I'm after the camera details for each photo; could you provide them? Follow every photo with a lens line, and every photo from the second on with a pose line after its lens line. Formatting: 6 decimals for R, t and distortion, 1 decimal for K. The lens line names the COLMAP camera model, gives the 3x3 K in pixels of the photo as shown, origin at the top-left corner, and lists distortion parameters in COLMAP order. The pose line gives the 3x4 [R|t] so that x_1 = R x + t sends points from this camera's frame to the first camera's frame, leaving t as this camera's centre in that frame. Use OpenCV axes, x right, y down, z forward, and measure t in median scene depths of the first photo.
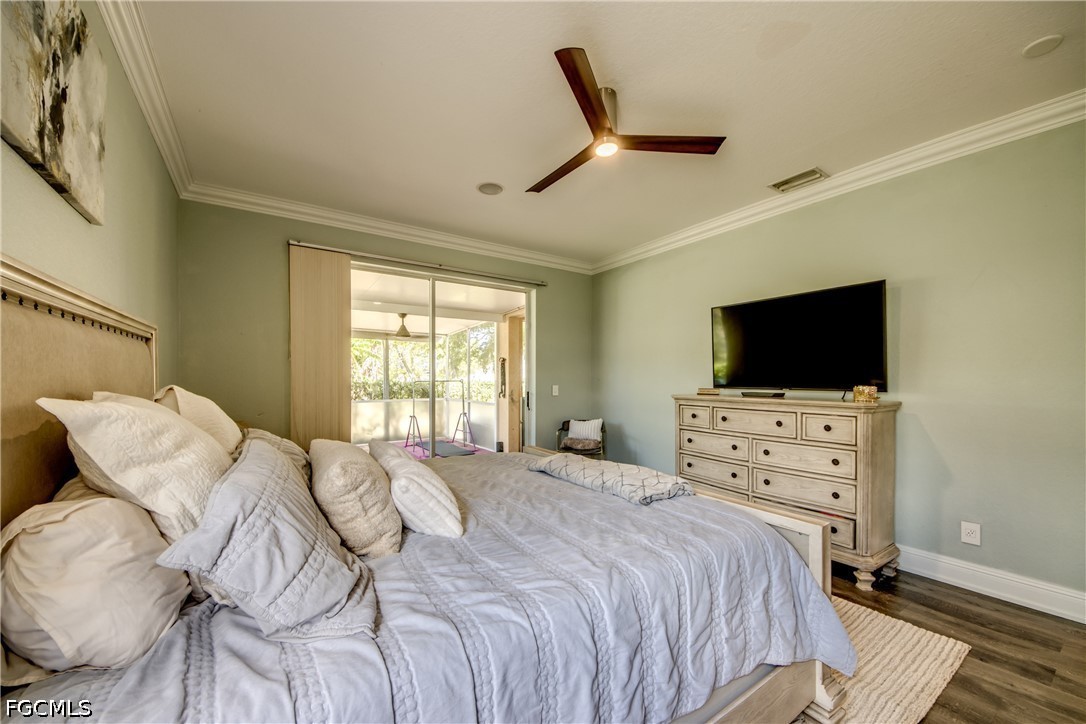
lens RADIAL K [[419.1, 0, 543.8], [0, 419.1, 378.6], [0, 0, 1]] dist [0.000193, -0.000004]
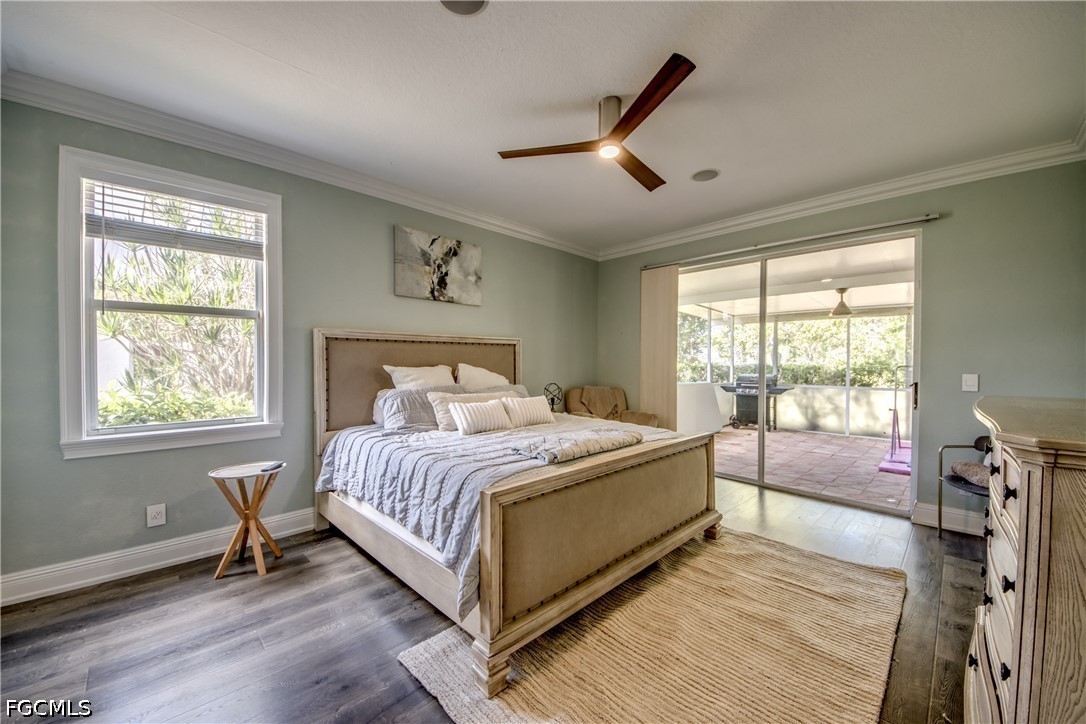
lens RADIAL K [[404.2, 0, 539.8], [0, 404.2, 343.5], [0, 0, 1]] dist [0.000032, -0.000007]
pose [[0.171074, -0.037679, -0.984537, 0.665643], [-0.004015, 0.999234, -0.038939, -0.004300], [0.985250, 0.010614, 0.170792, 0.379144]]
